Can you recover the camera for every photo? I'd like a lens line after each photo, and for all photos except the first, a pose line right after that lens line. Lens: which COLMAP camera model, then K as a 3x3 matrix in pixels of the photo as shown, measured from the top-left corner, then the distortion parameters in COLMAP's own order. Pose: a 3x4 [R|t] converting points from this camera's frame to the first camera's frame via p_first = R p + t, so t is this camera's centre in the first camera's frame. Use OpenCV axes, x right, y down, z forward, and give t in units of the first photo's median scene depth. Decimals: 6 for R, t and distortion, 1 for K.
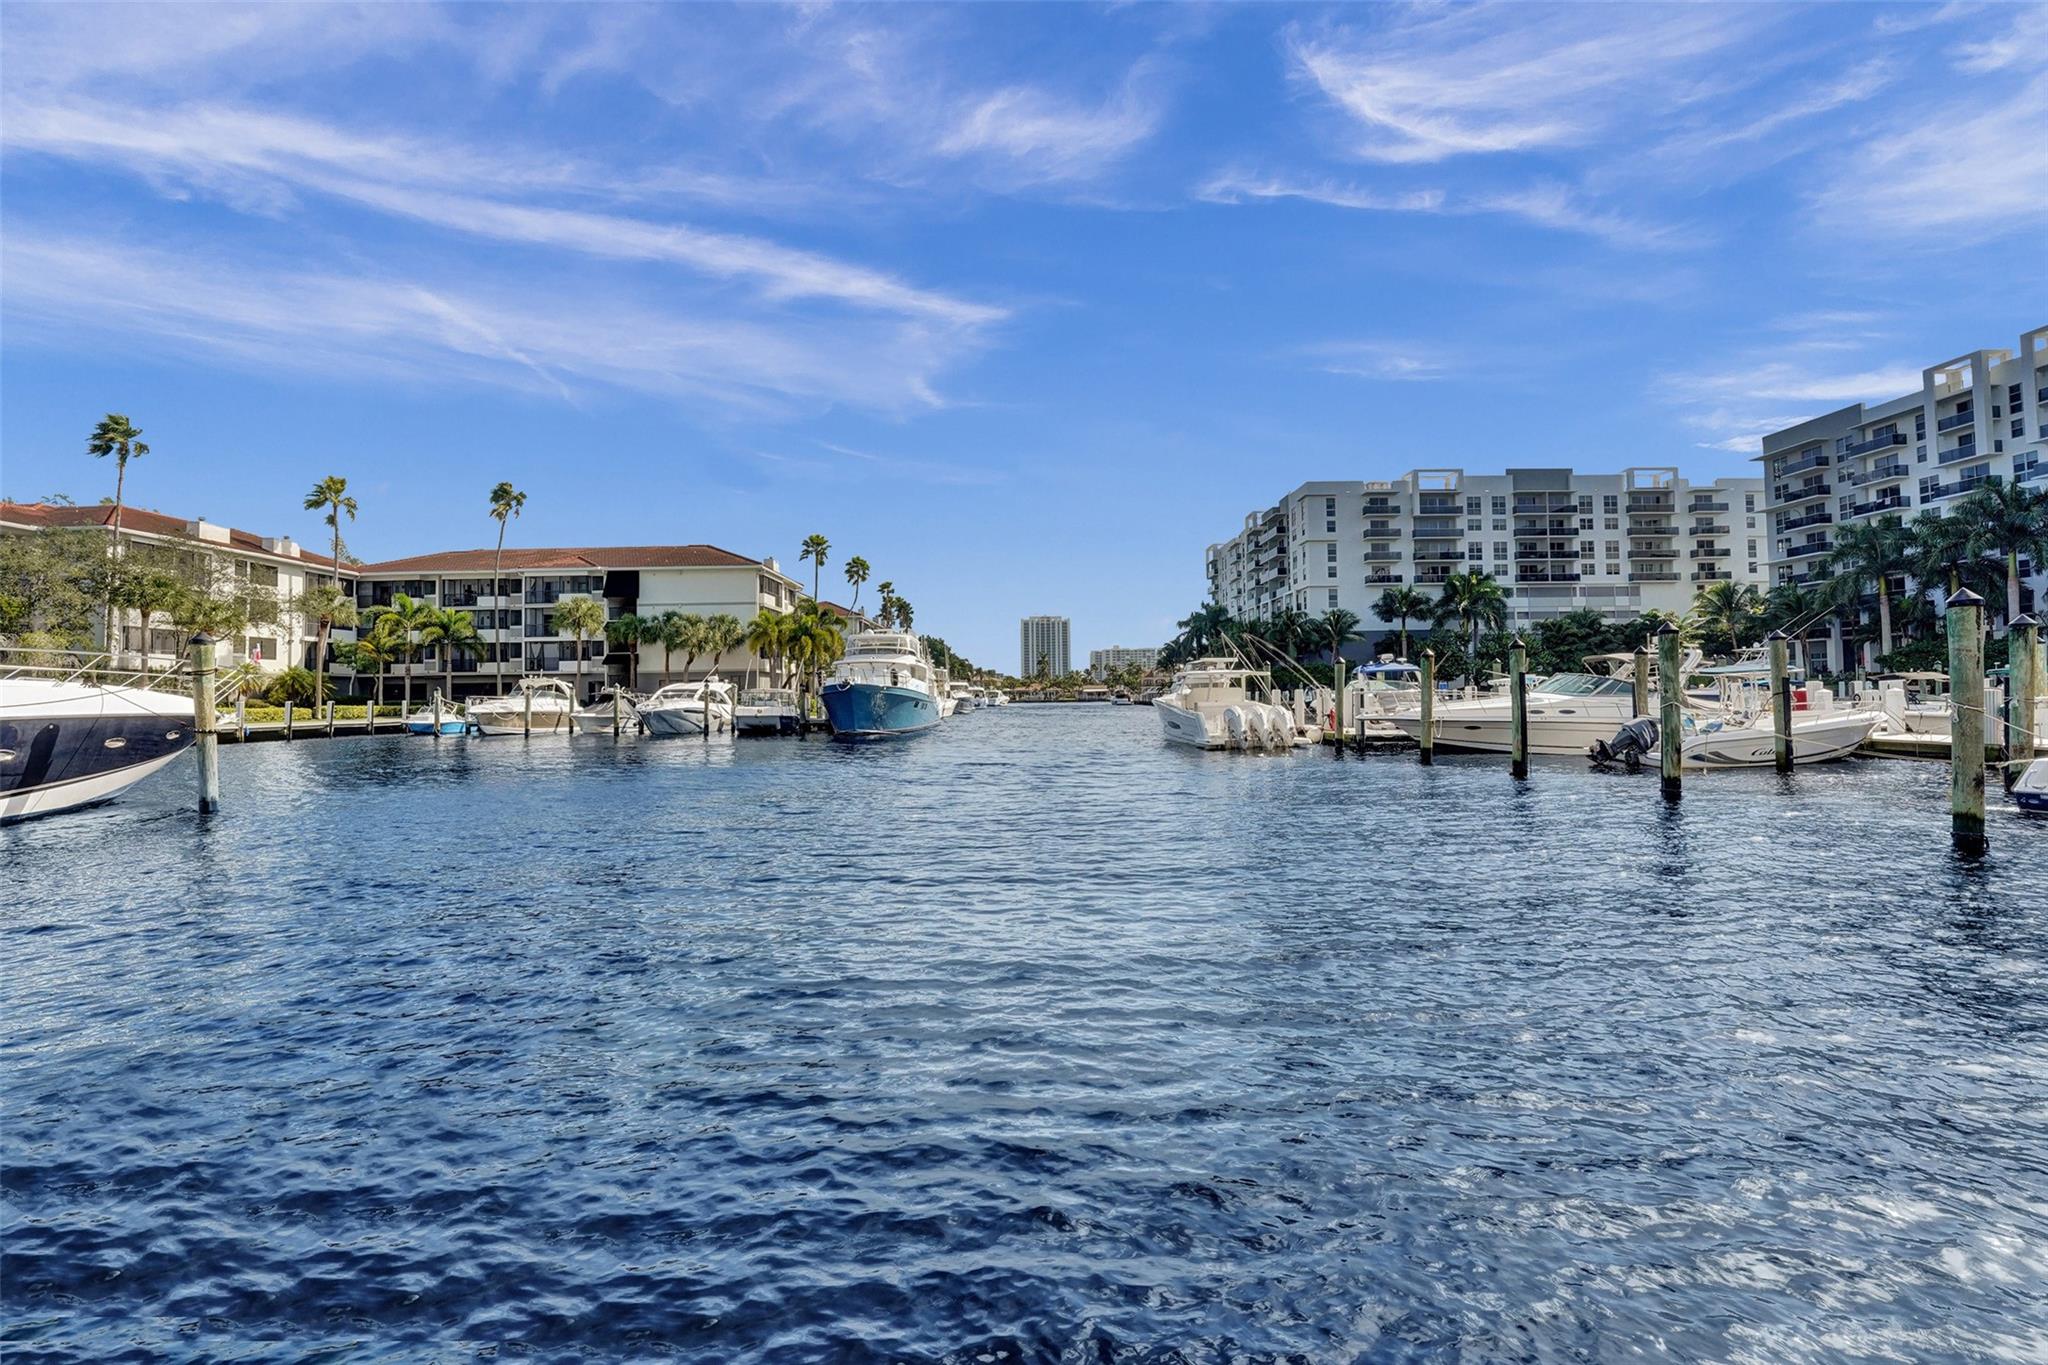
lens RADIAL K [[857.5, 0, 1014.7], [0, 857.5, 682.0], [0, 0, 1]] dist [-0.026572, 0.004313]
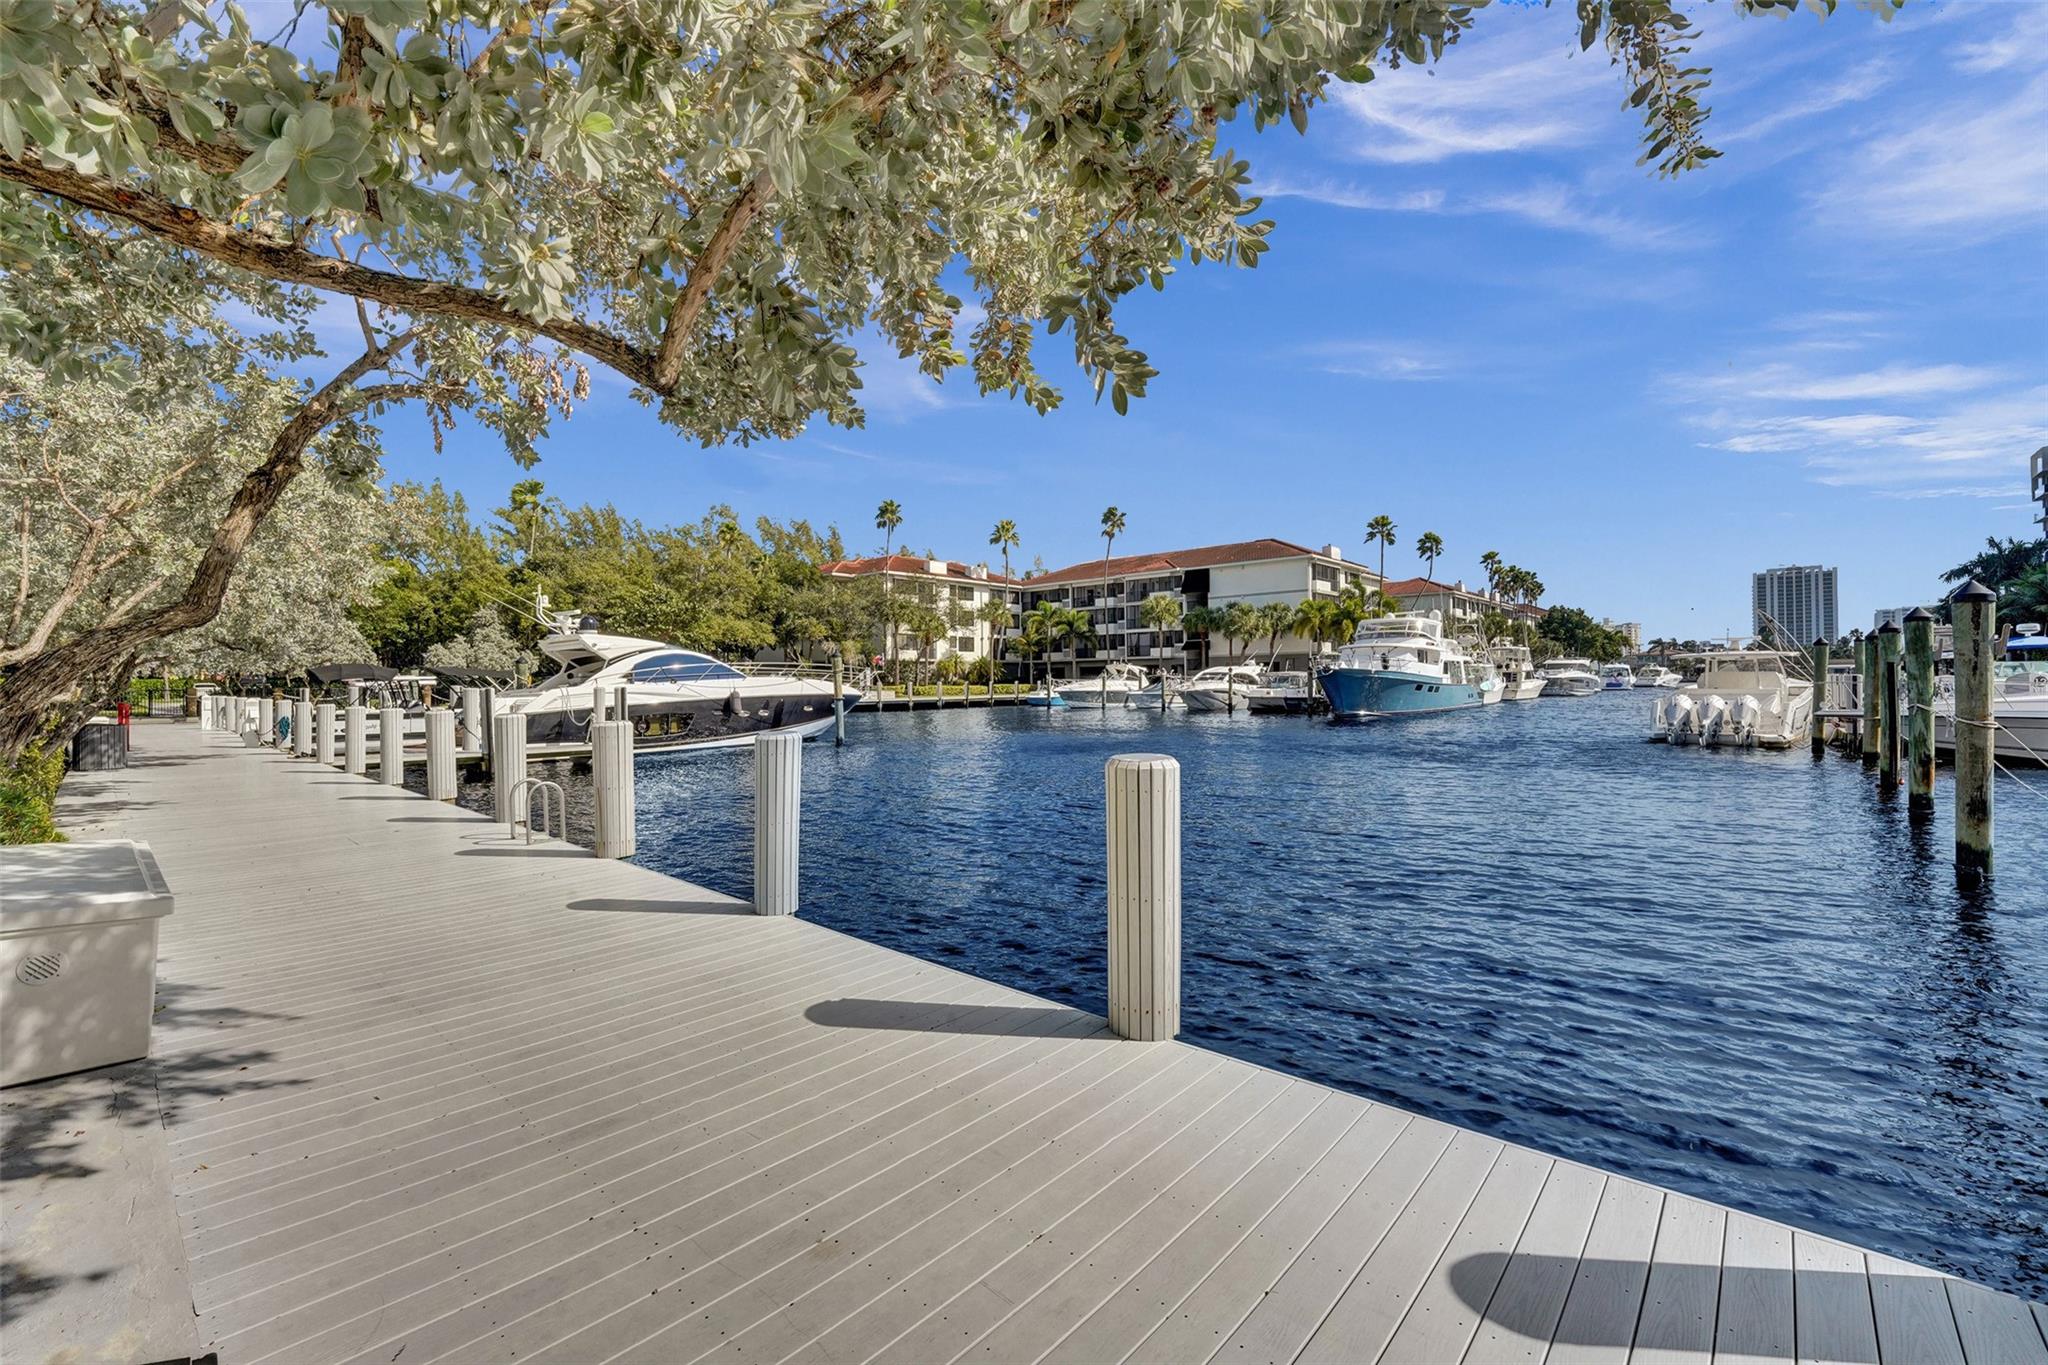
lens RADIAL K [[857.5, 0, 1013.8], [0, 857.5, 673.2], [0, 0, 1]] dist [-0.026572, 0.004313]
pose [[0.747364, -0.001591, -0.664412, 0.149194], [0.012623, 0.999851, 0.011804, -0.006558], [0.664294, -0.017209, 0.747273, -0.049211]]
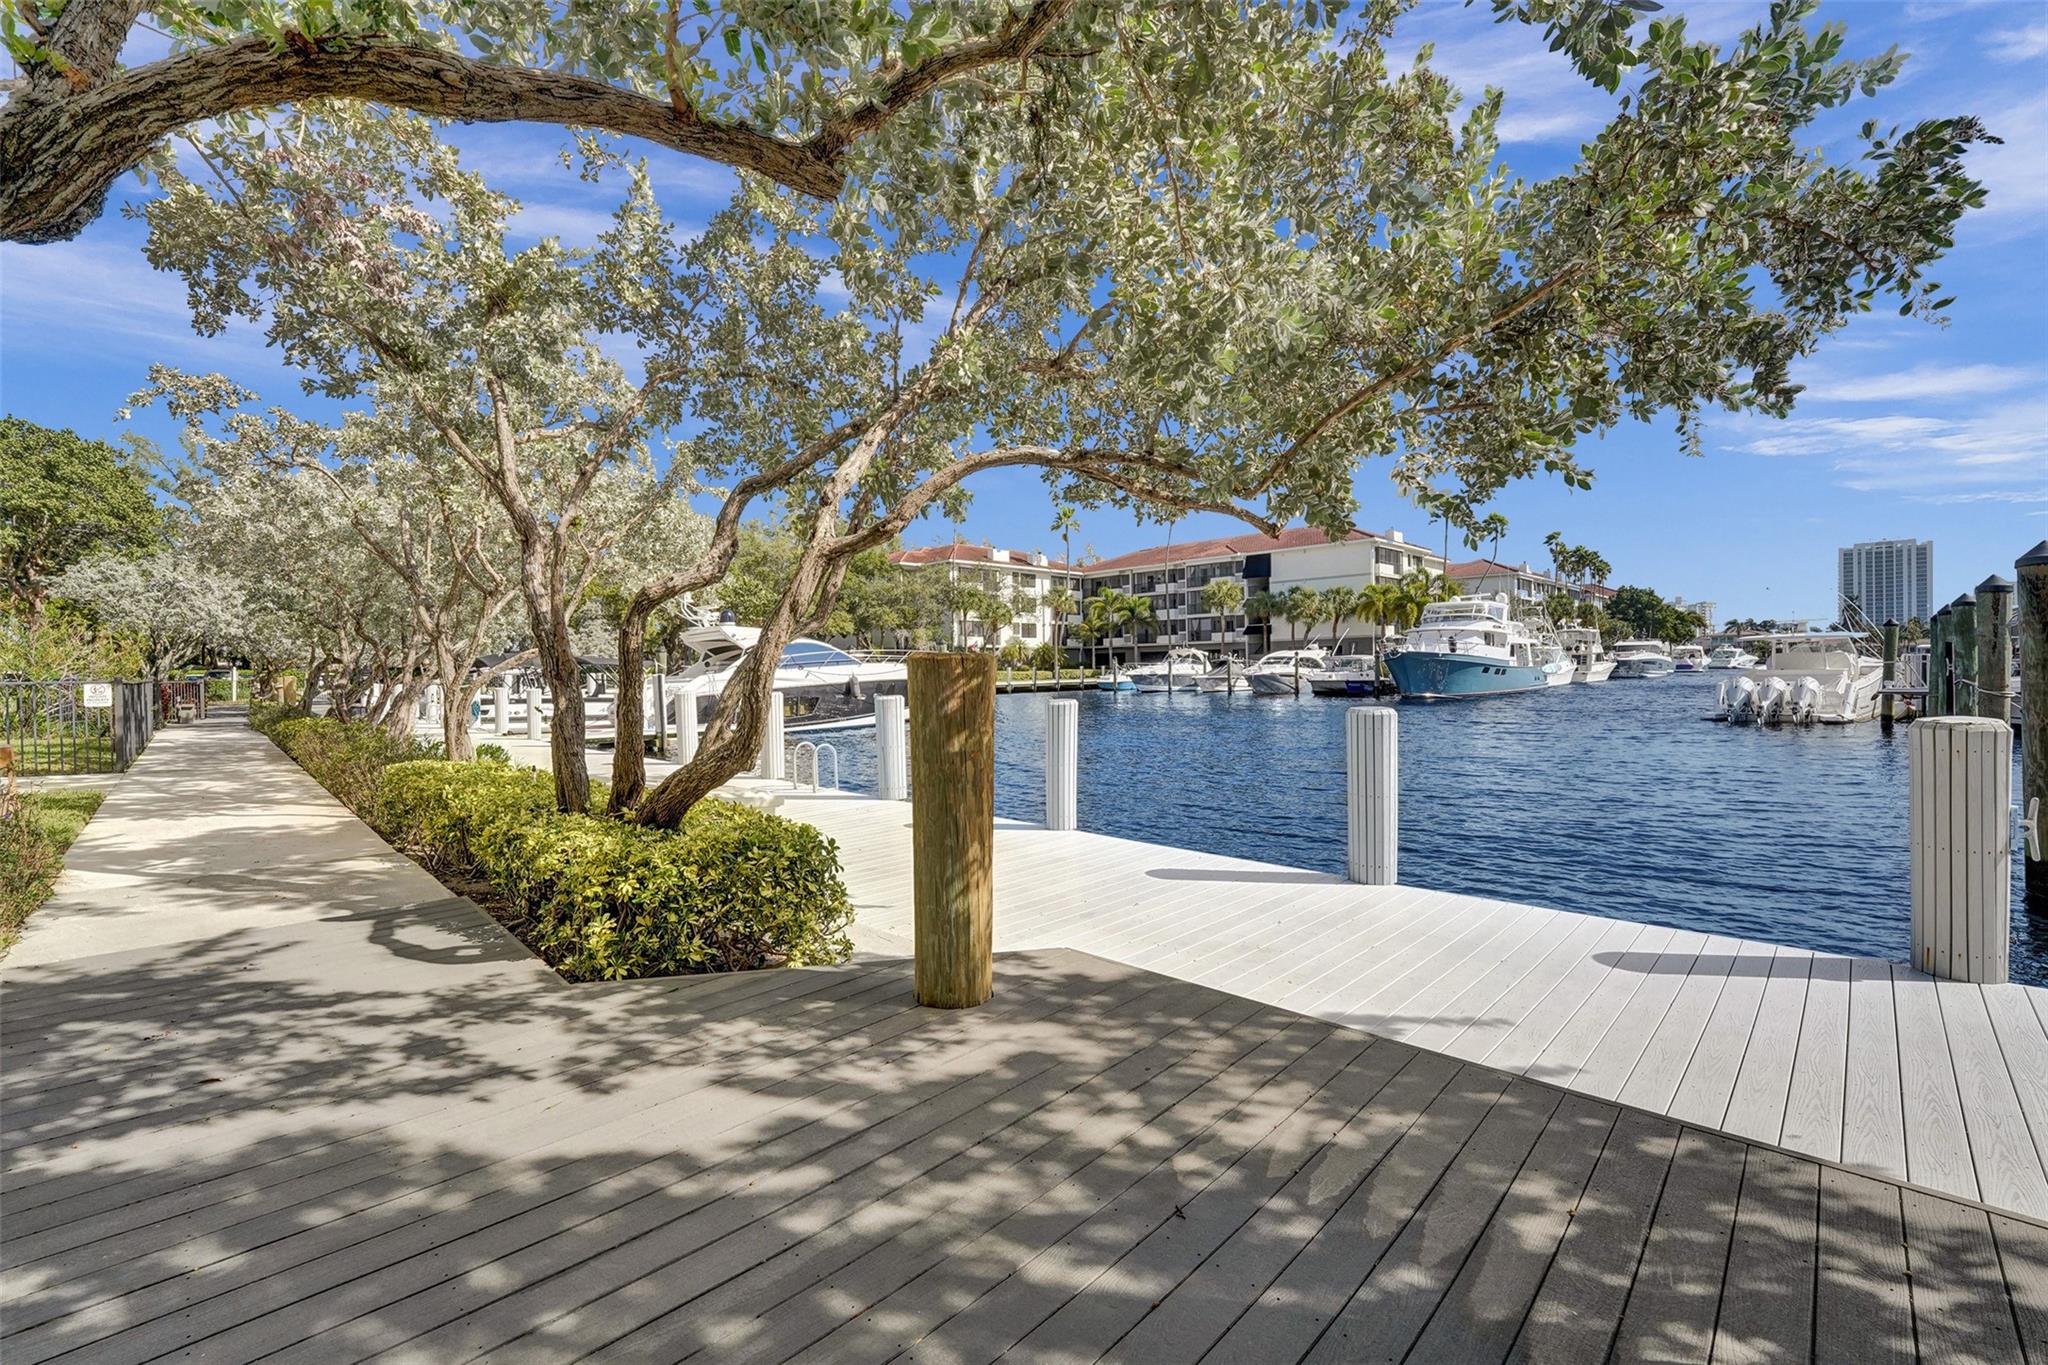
lens RADIAL K [[857.5, 0, 1019.5], [0, 857.5, 672.1], [0, 0, 1]] dist [-0.026572, 0.004313]
pose [[0.710628, 0.005375, -0.703548, 0.157997], [0.019225, 0.999449, 0.027054, -0.007709], [0.703306, -0.032751, 0.710133, -0.086921]]
